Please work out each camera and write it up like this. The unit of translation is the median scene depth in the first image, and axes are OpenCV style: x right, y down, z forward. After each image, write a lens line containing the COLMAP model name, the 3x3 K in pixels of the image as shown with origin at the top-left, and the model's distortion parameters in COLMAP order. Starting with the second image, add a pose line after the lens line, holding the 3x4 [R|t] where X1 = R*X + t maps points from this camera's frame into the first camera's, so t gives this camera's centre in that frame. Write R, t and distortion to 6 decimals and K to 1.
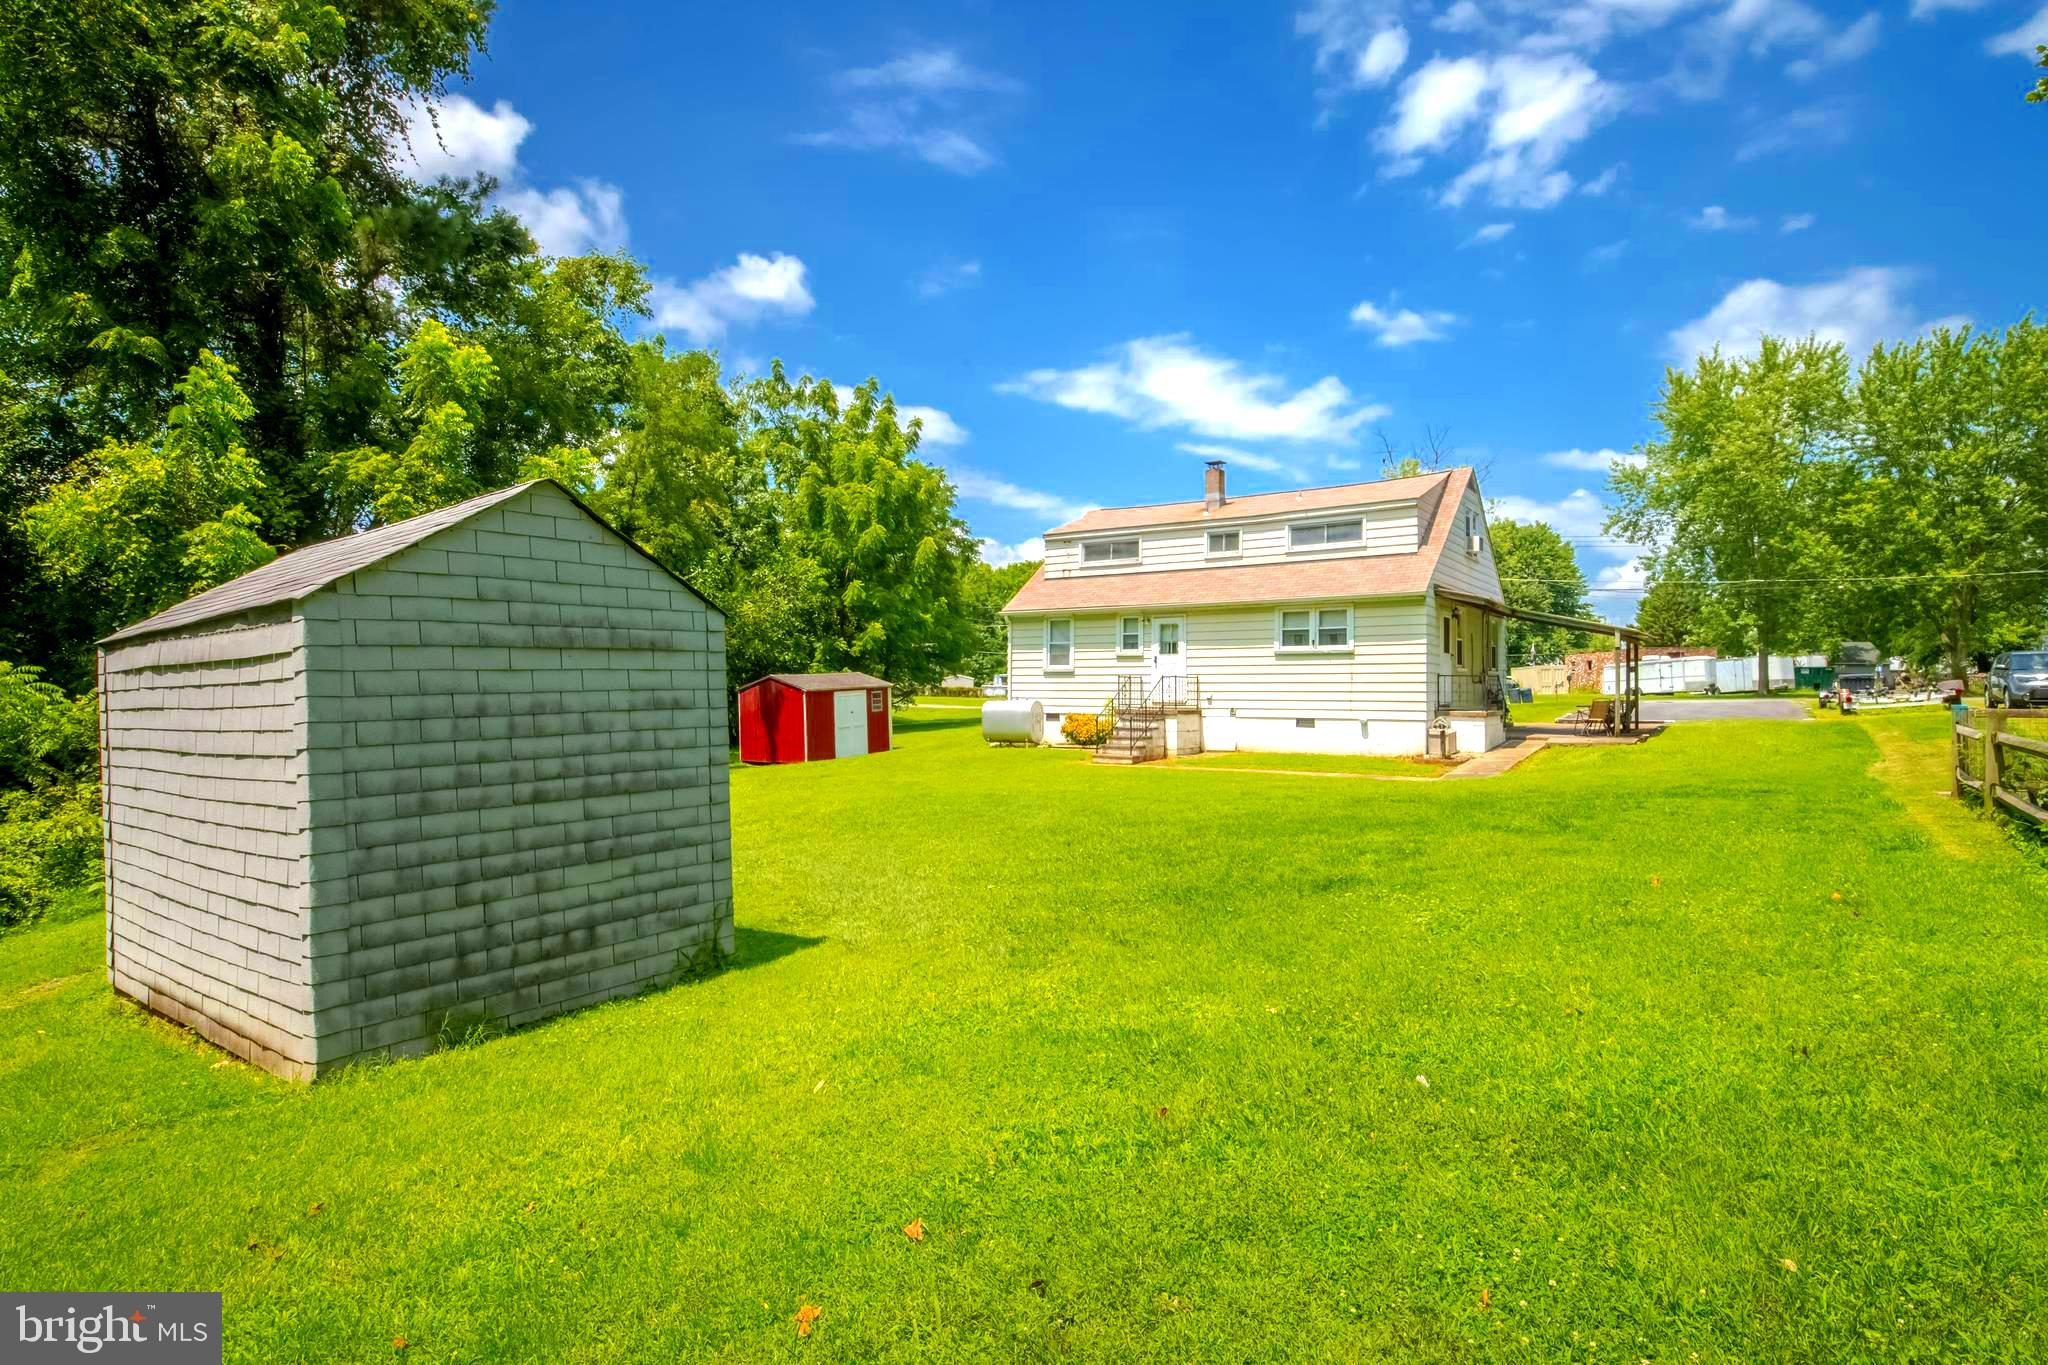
lens RADIAL K [[1045.8, 0, 1007.1], [0, 1045.8, 677.7], [0, 0, 1]] dist [0.014177, 0.000430]
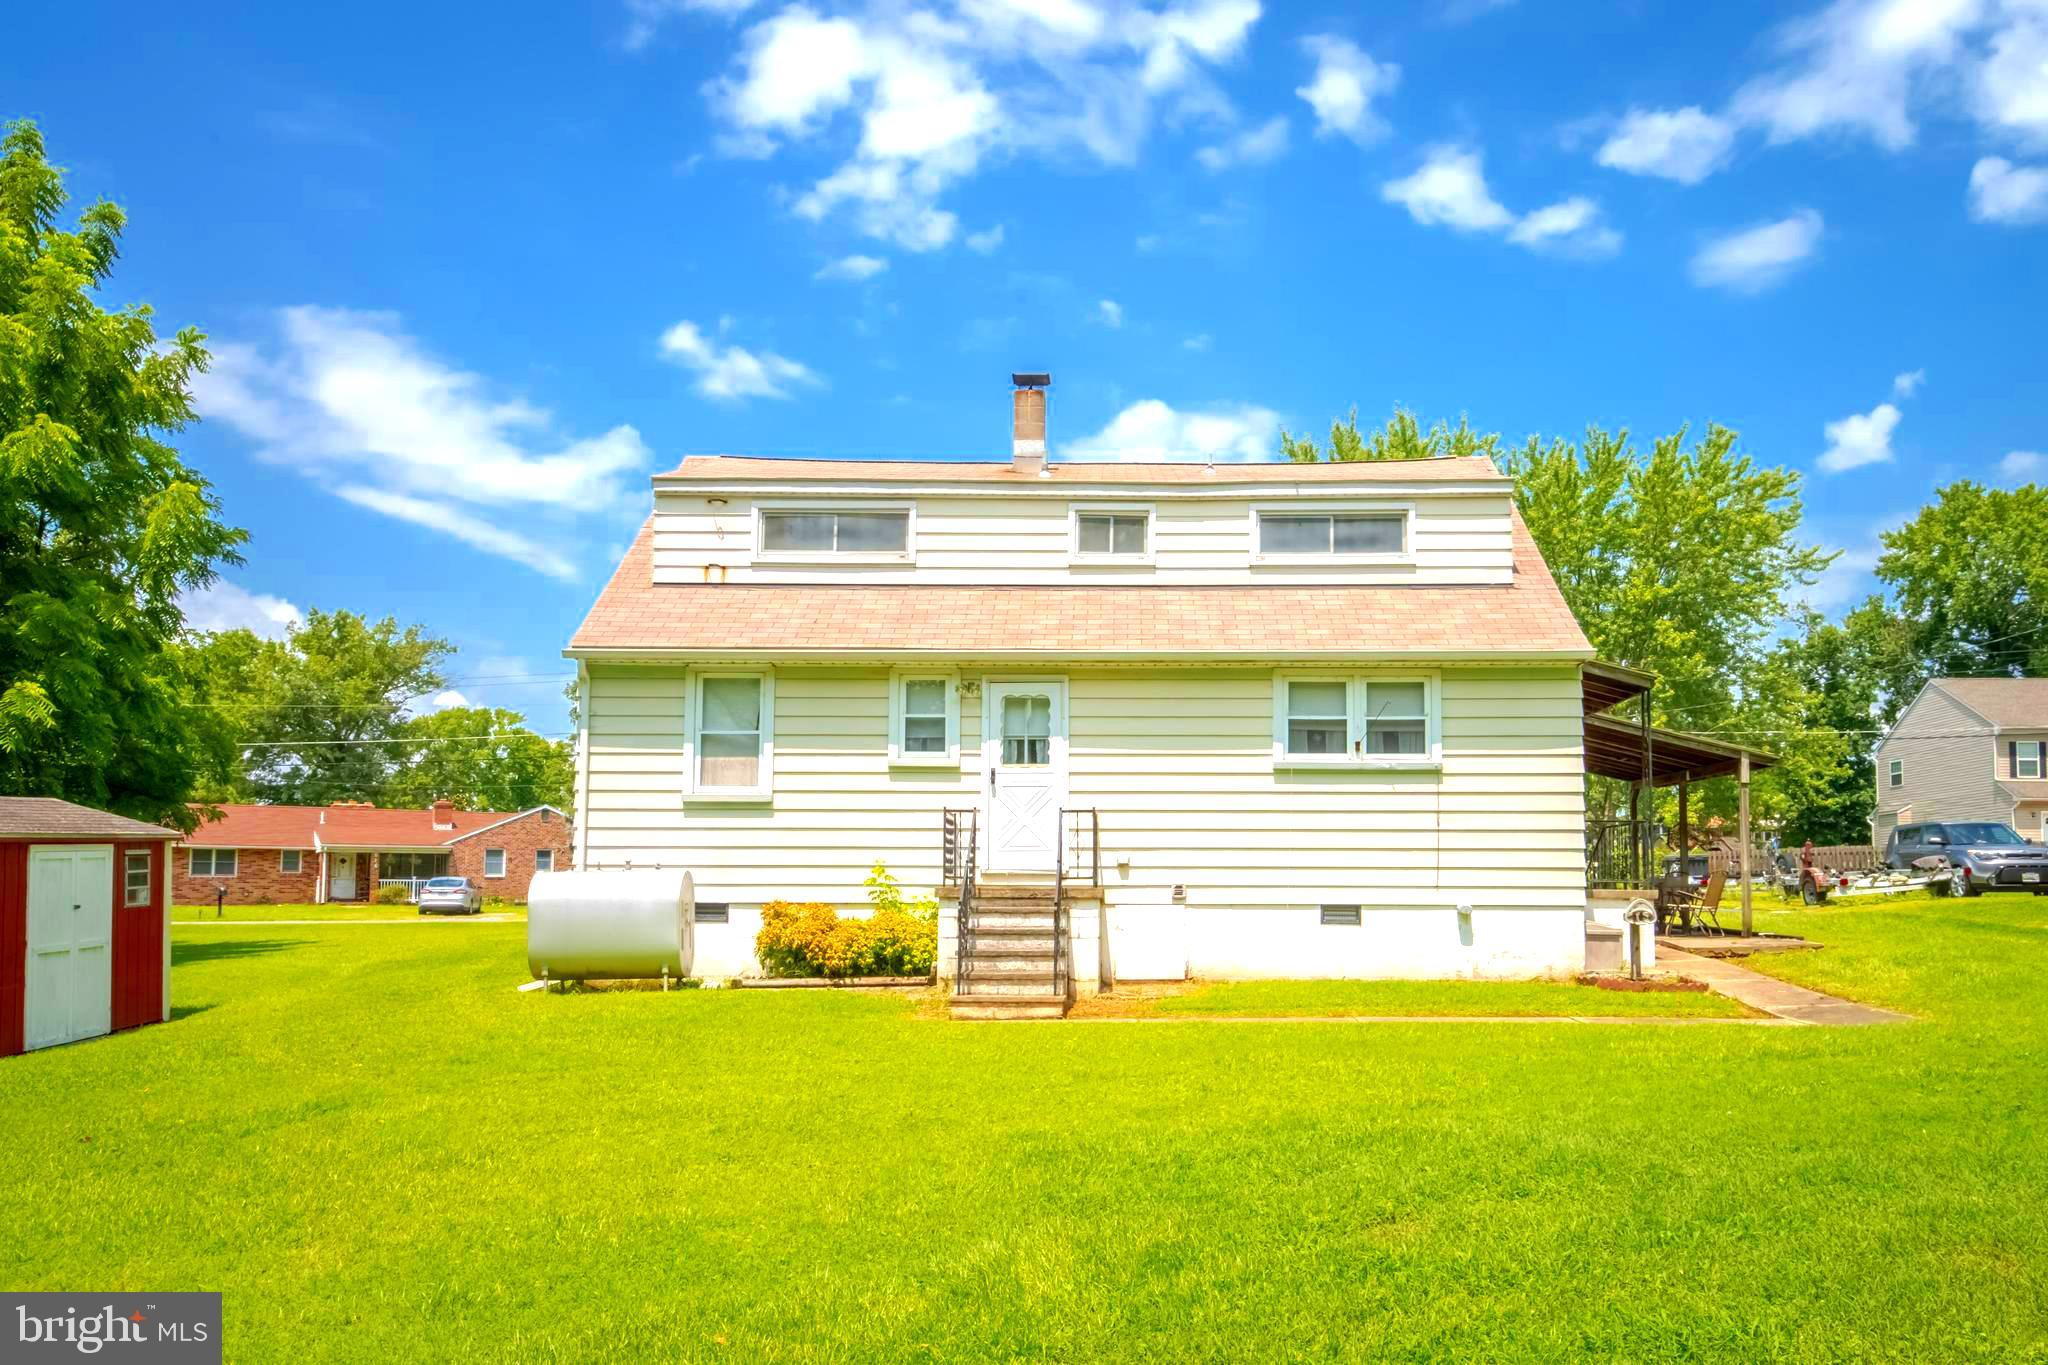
lens RADIAL K [[1539.1, 0, 1087.6], [0, 1539.1, 794.8], [0, 0, 1]] dist [0.016728, 0.001517]
pose [[0.815028, 0.036769, 0.578254, -0.187237], [-0.006677, 0.998514, -0.054081, 0.023654], [-0.579383, 0.040217, 0.814062, 0.429149]]
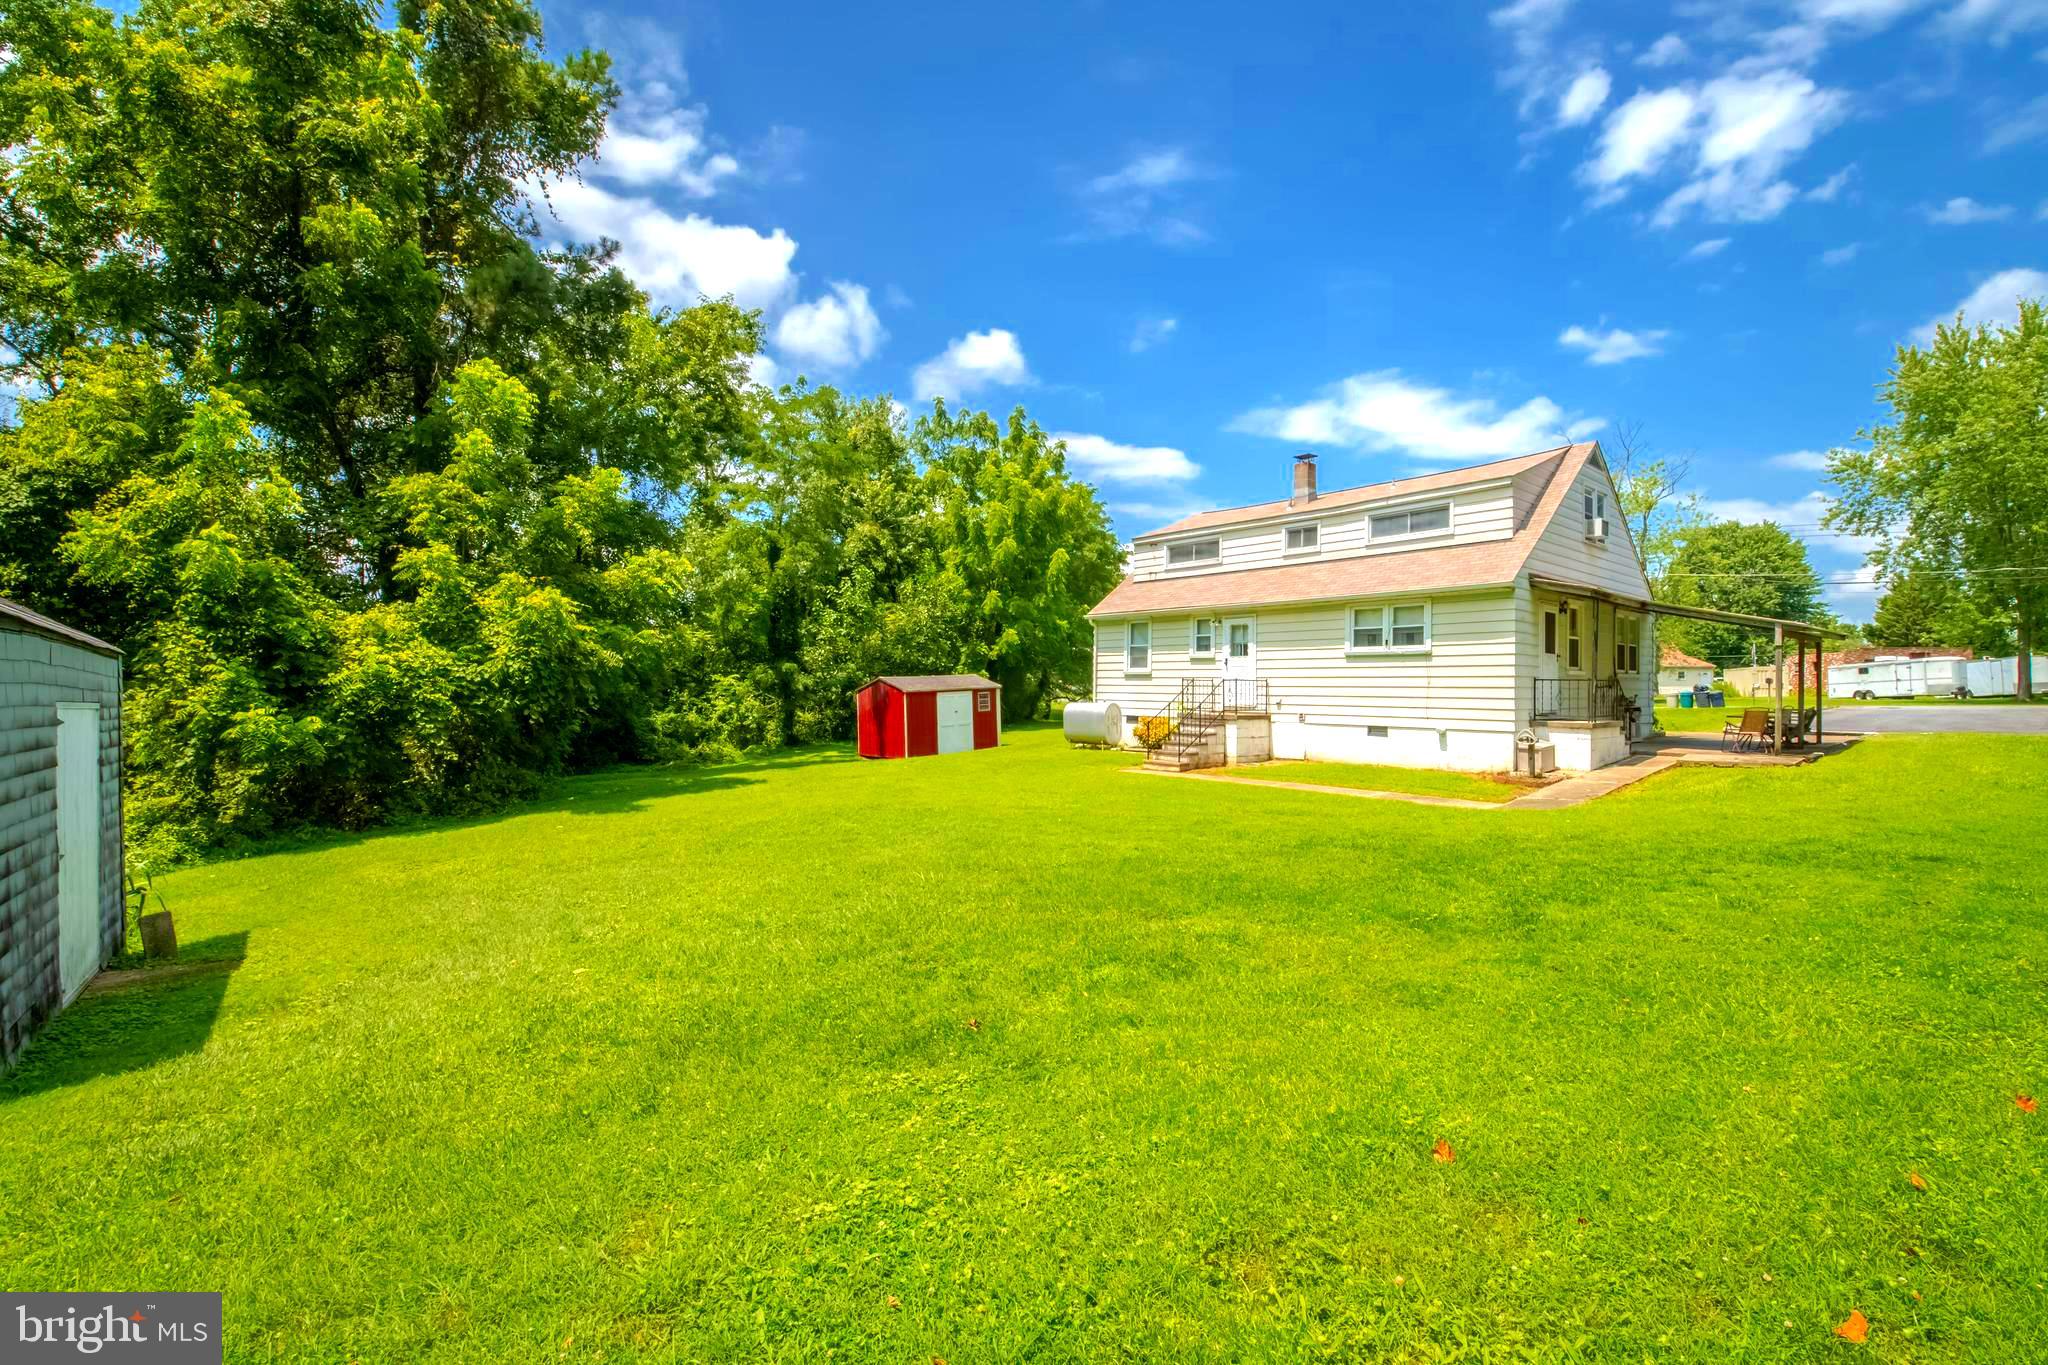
lens RADIAL K [[864.8, 0, 1024.0], [0, 864.8, 682.5], [0, 0, 1]] dist [-0.000806, -0.005658]
pose [[0.968706, 0.003275, -0.248190, 0.150692], [-0.001797, 0.999979, 0.006182, -0.002775], [0.248205, -0.005543, 0.968692, 0.172645]]
